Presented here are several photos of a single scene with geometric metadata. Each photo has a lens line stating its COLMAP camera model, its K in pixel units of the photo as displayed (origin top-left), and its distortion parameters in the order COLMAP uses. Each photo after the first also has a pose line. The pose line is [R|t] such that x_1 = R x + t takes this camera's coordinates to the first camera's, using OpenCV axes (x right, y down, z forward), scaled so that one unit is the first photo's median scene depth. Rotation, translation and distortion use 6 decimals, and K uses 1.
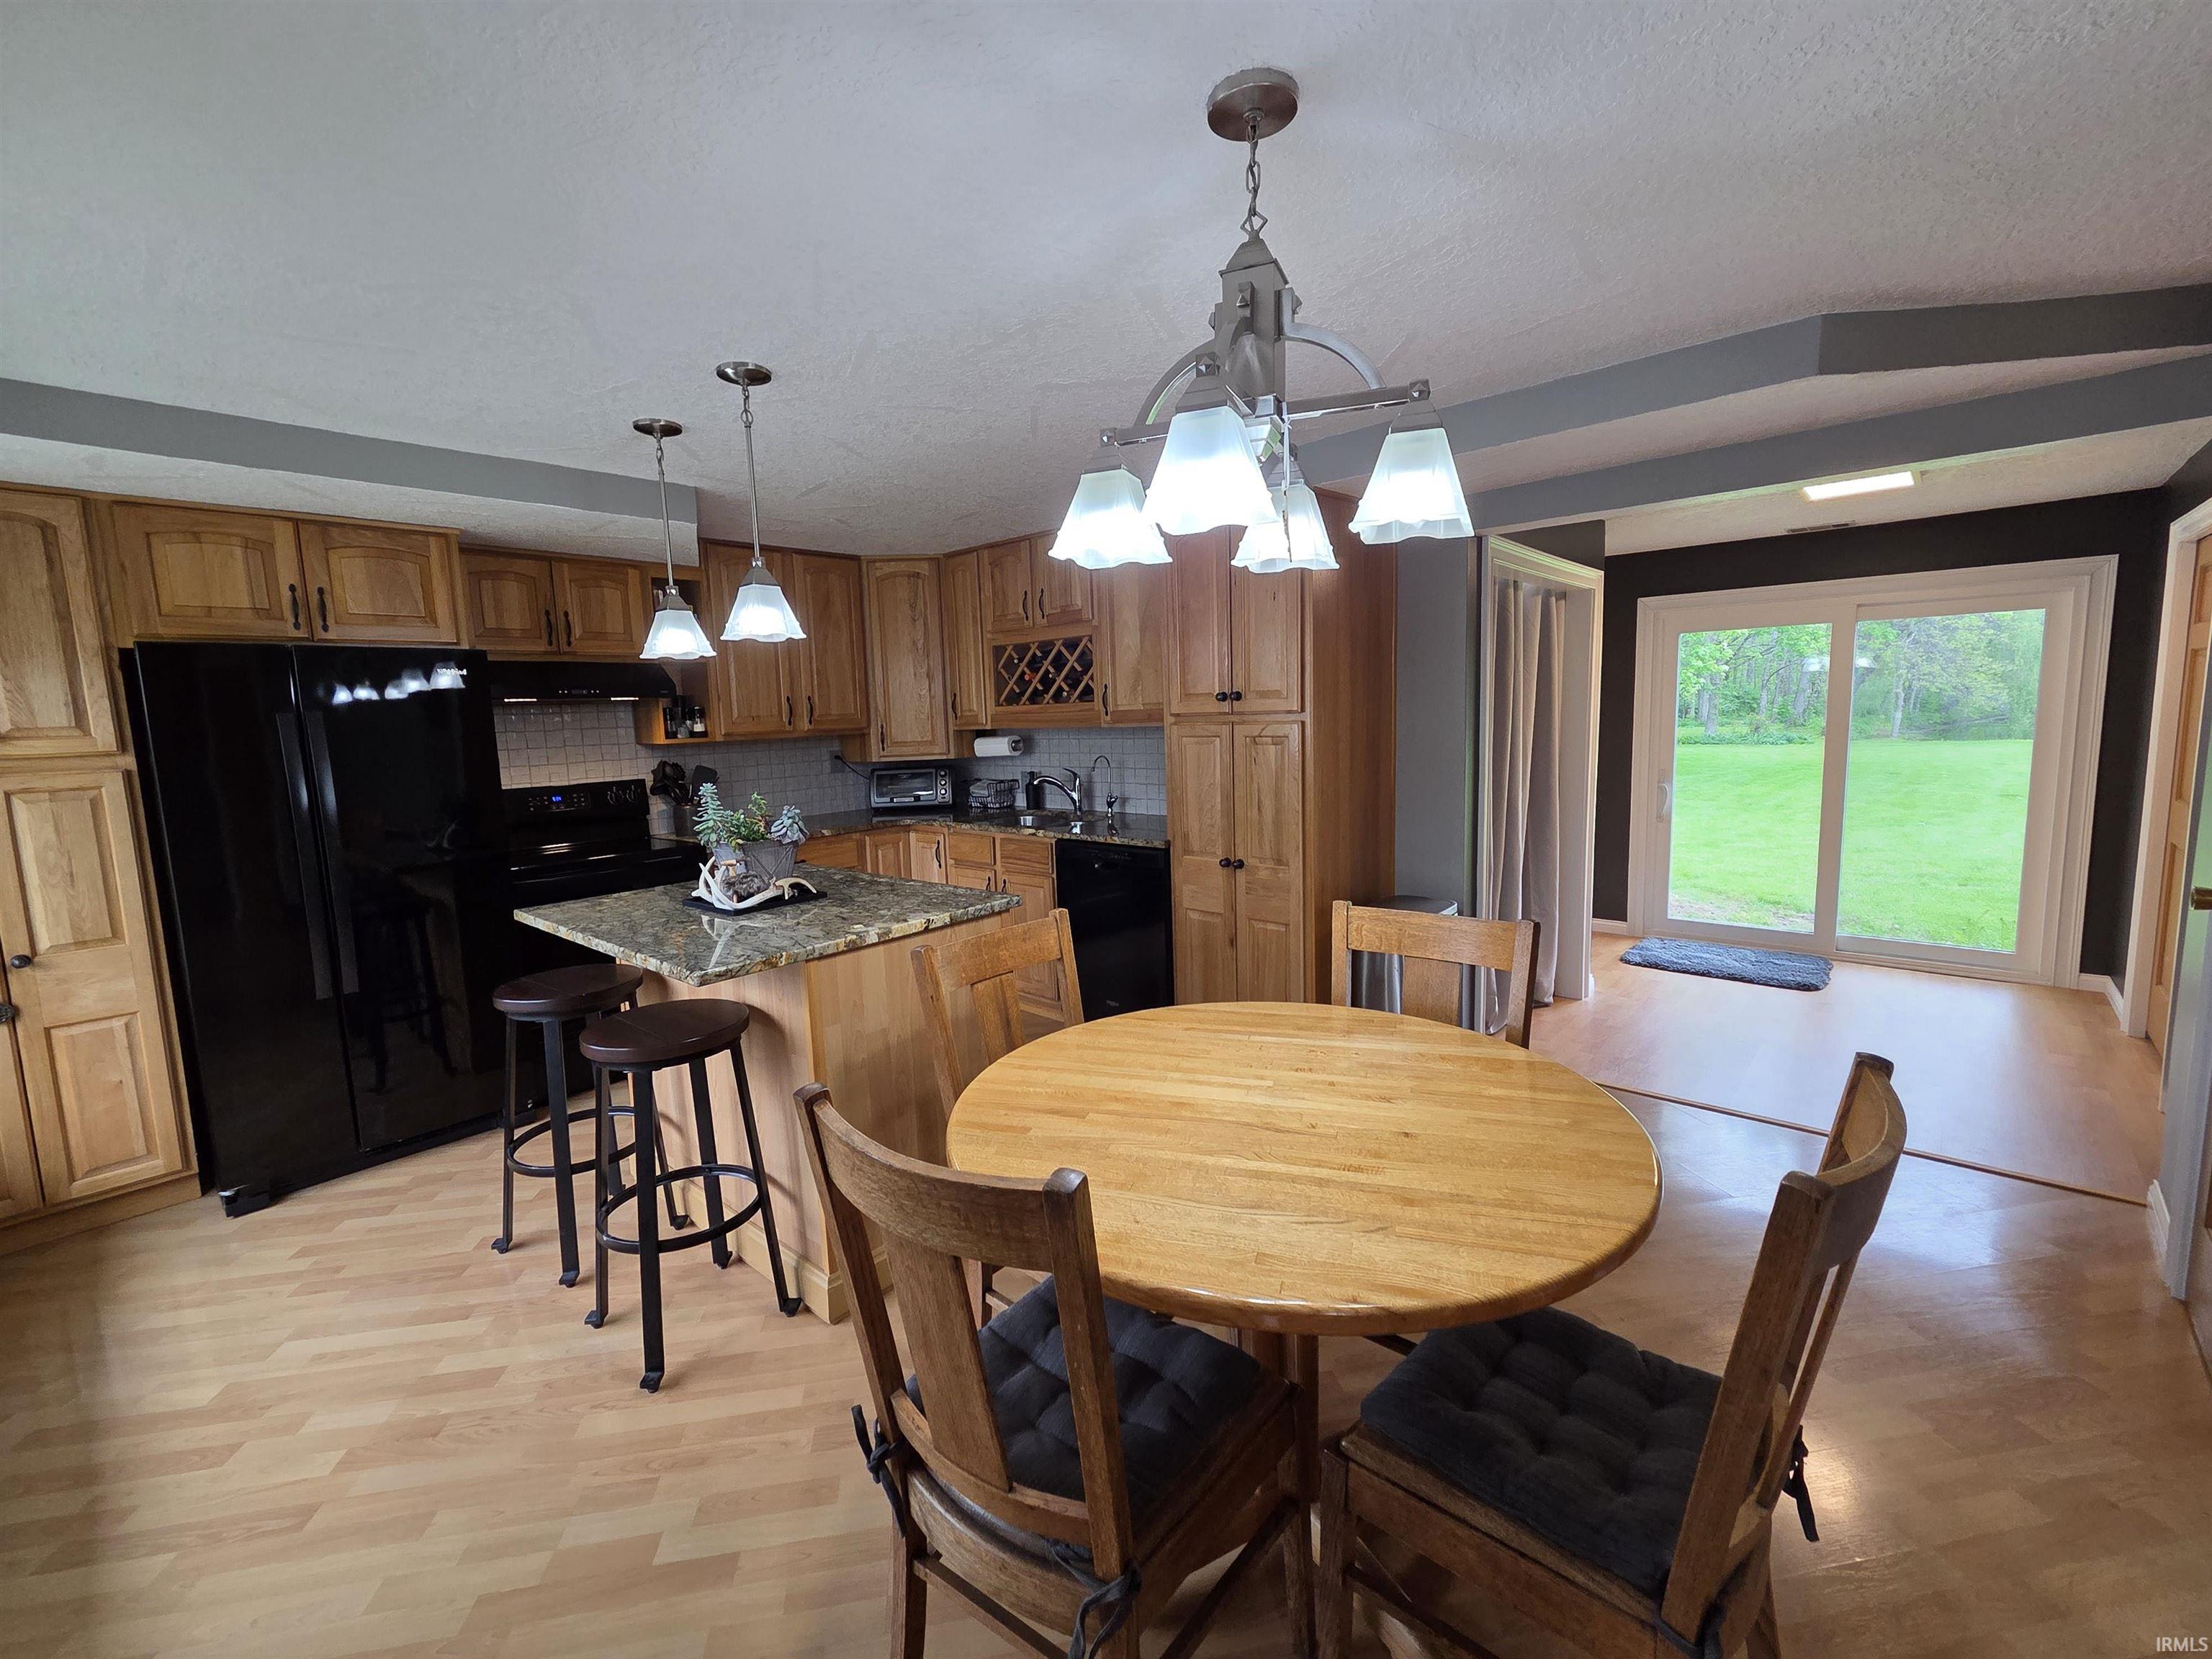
lens RADIAL K [[913.7, 0, 1101.9], [0, 913.7, 825.5], [0, 0, 1]] dist [-0.002083, 0.002651]
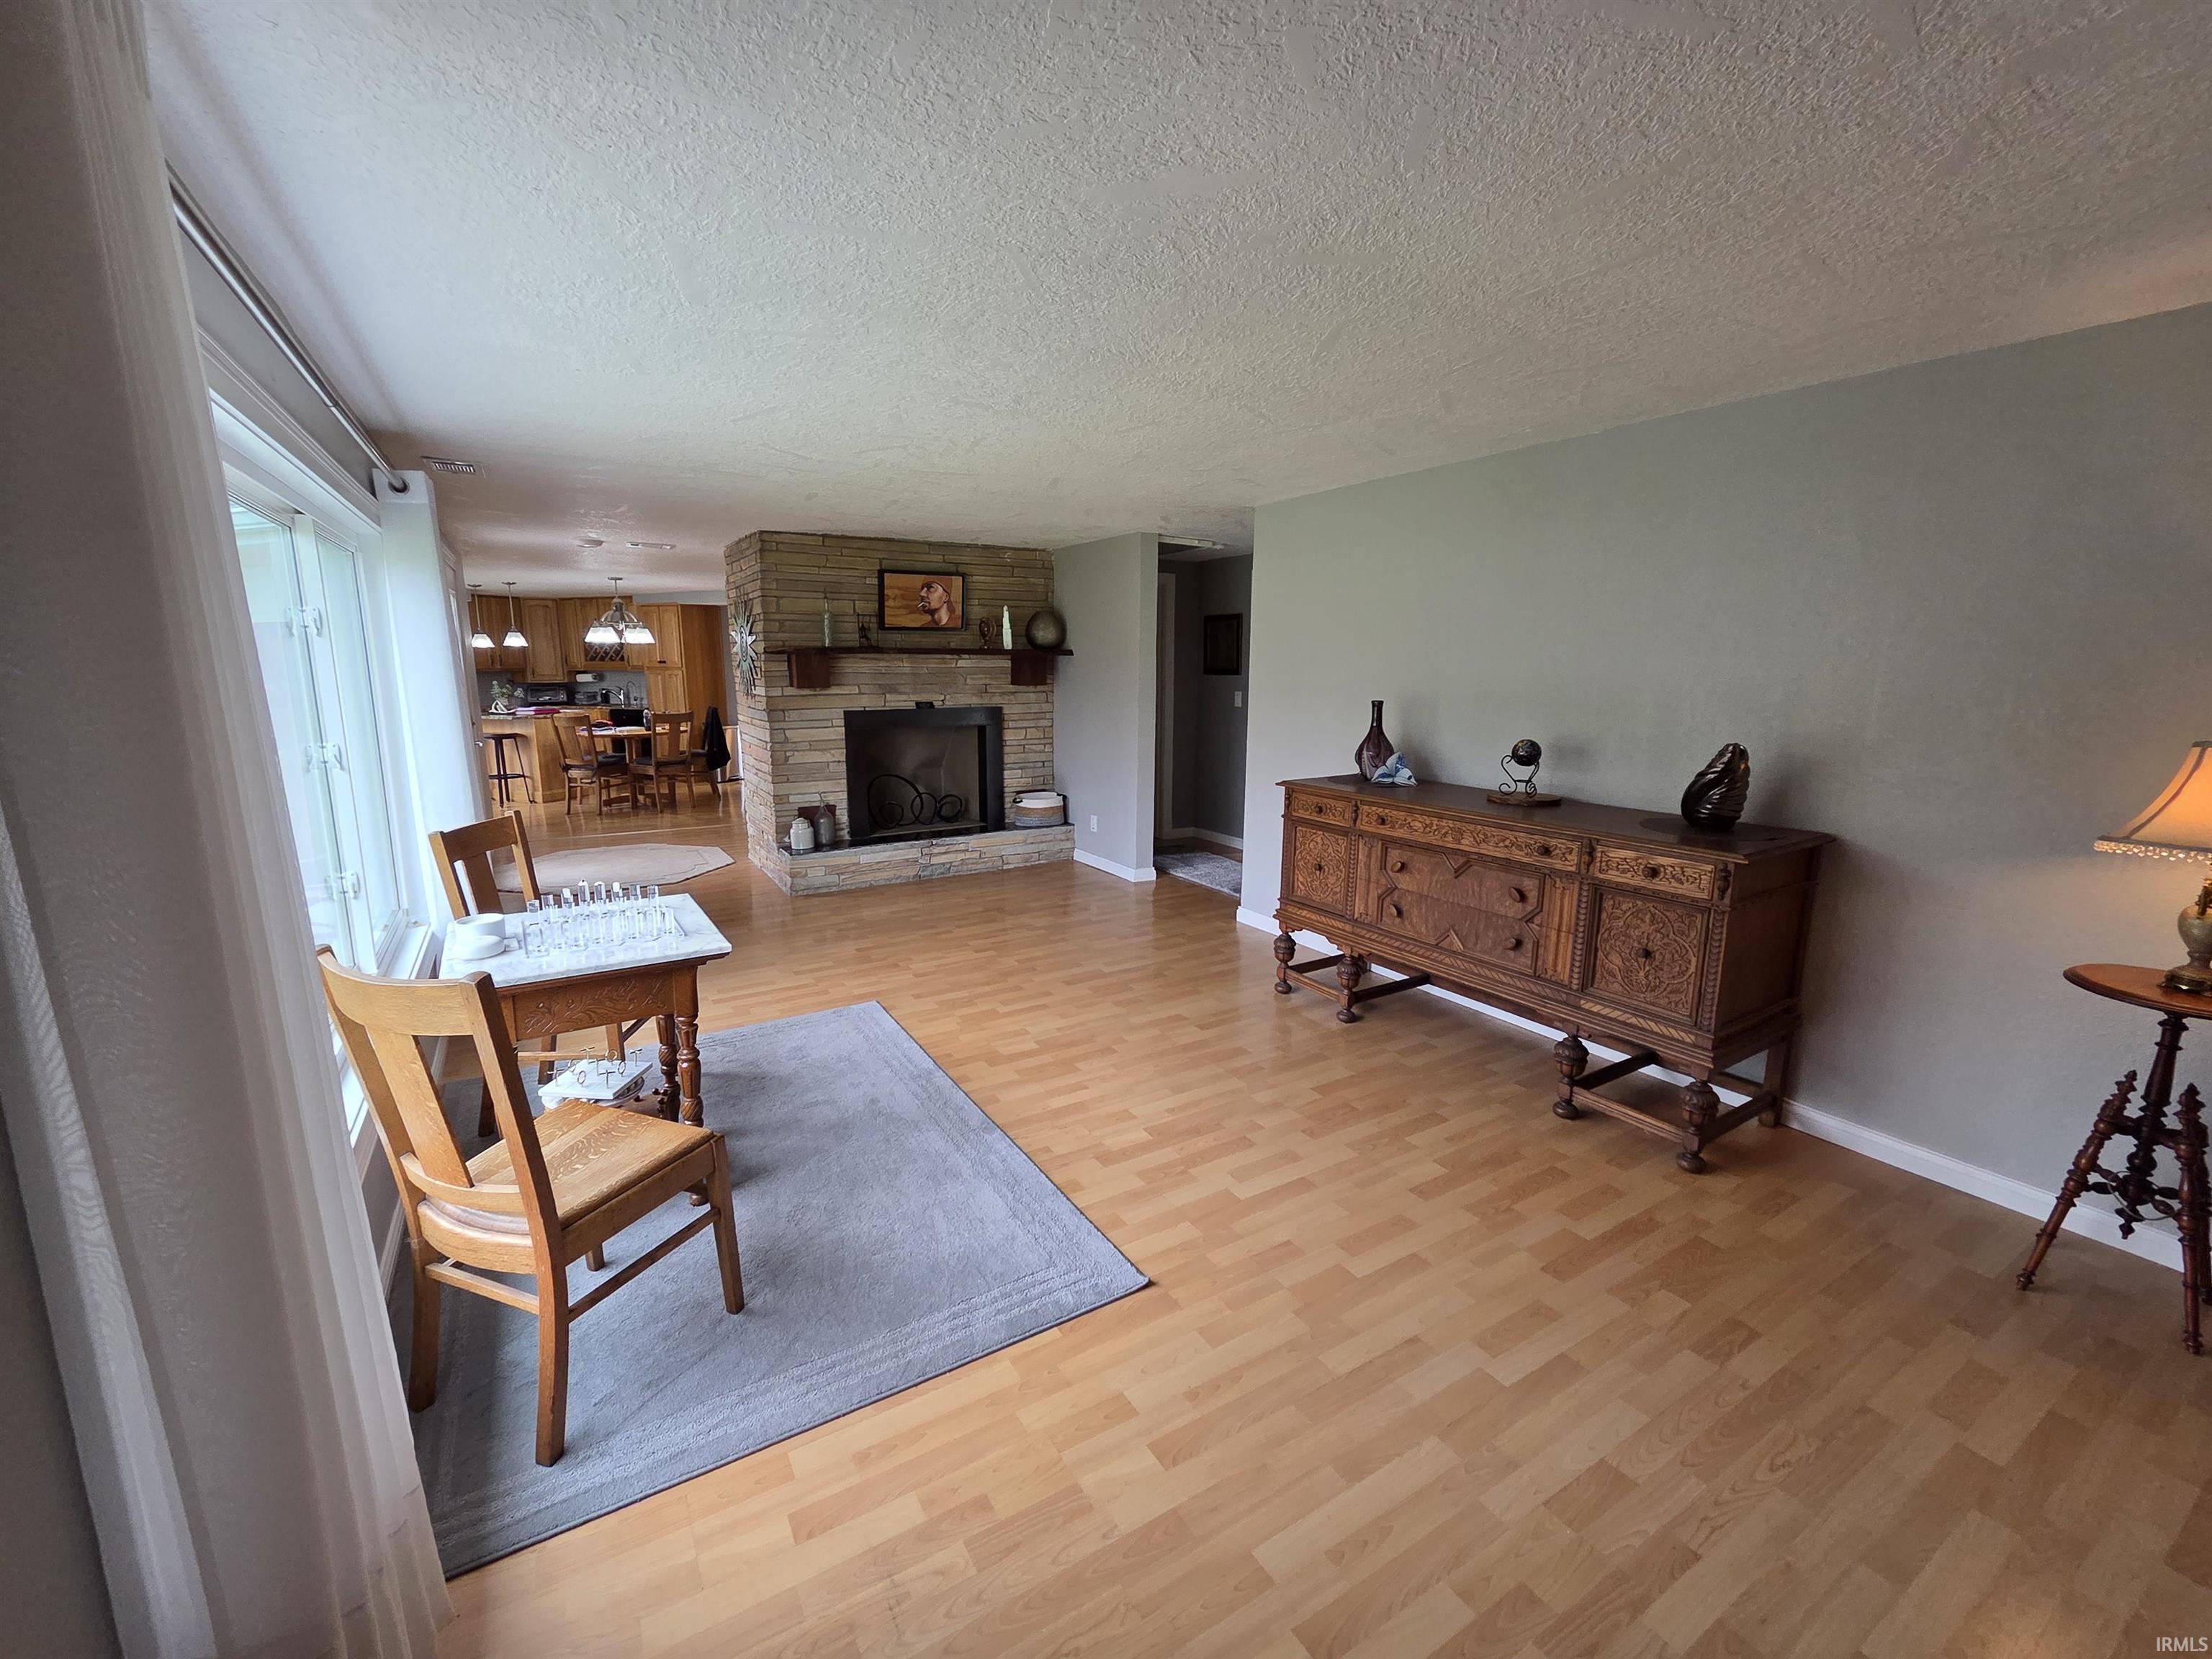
lens RADIAL K [[913.7, 0, 1091.7], [0, 913.7, 826.1], [0, 0, 1]] dist [-0.002083, 0.002651]
pose [[0.934049, -0.029406, 0.355931, 0.403981], [0.012185, 0.998648, 0.050529, 0.309037], [-0.356936, -0.042859, 0.933145, -2.709899]]
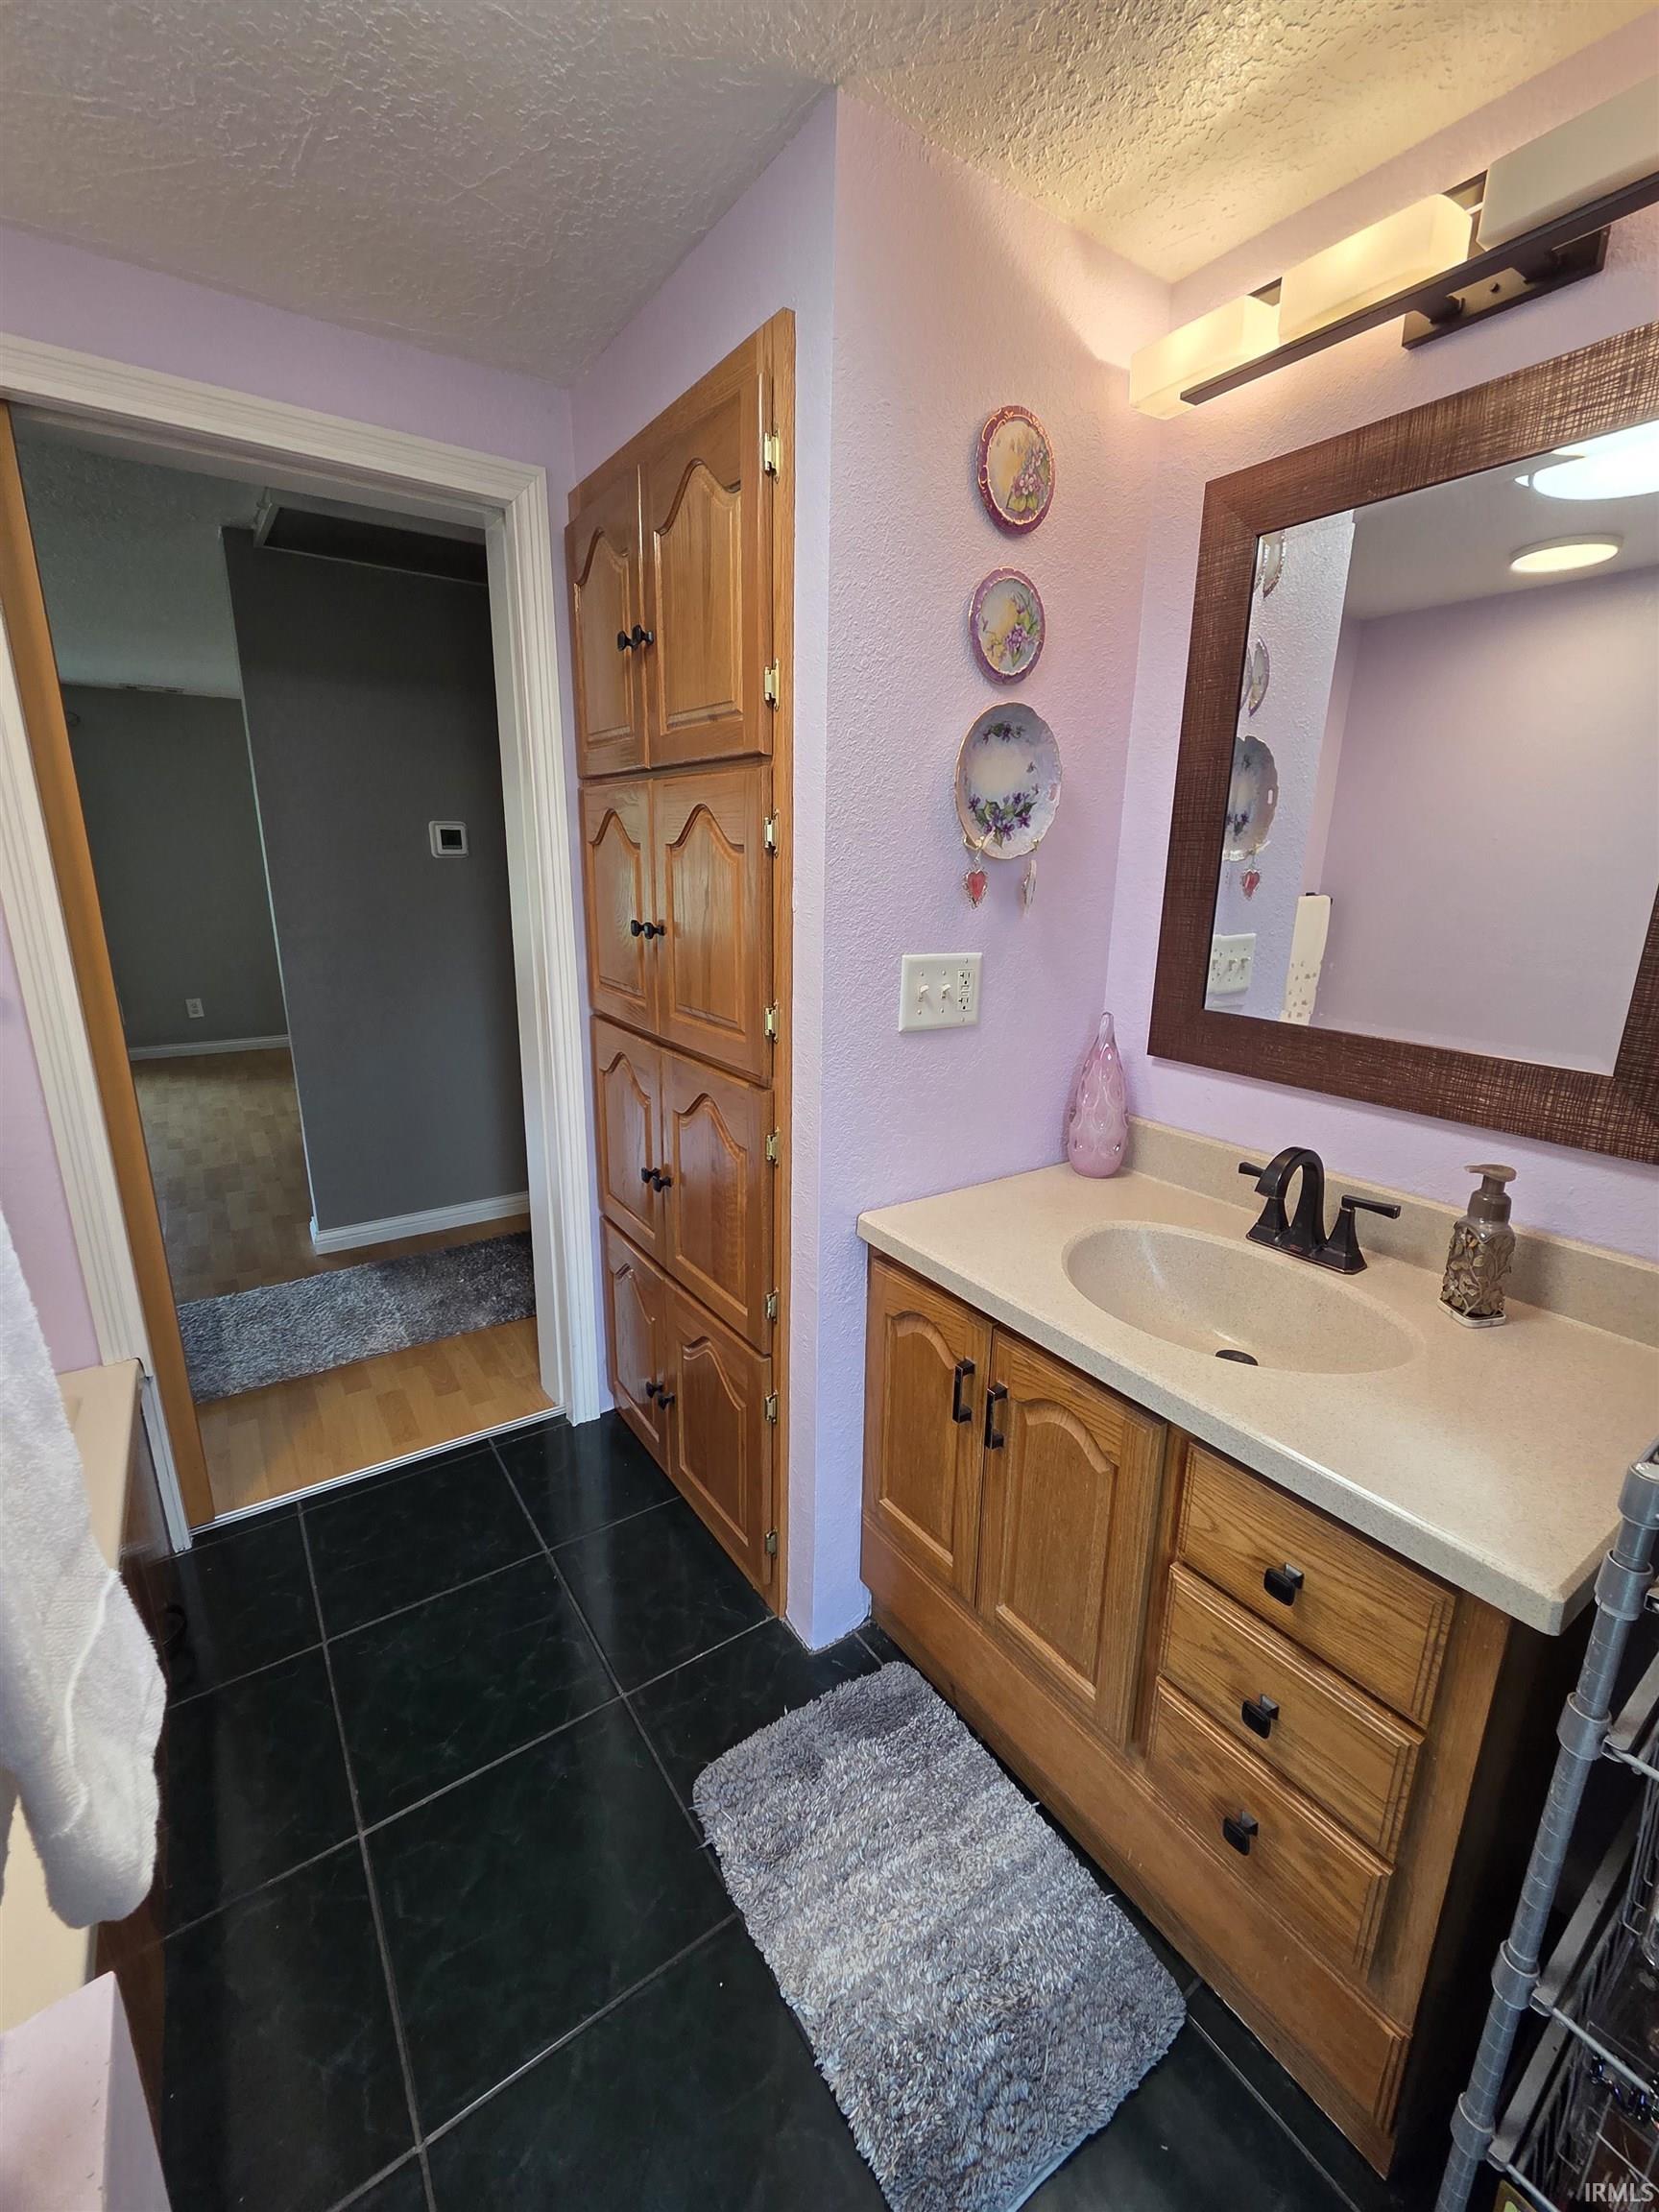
lens RADIAL K [[913.7, 0, 833.1], [0, 913.7, 1102.4], [0, 0, 1]] dist [-0.002083, 0.002651]
pose [[0.422788, 0.268792, -0.865448, 2.223678], [-0.137070, 0.962980, 0.232122, 0.071739], [0.895802, 0.020489, 0.443980, -0.927088]]
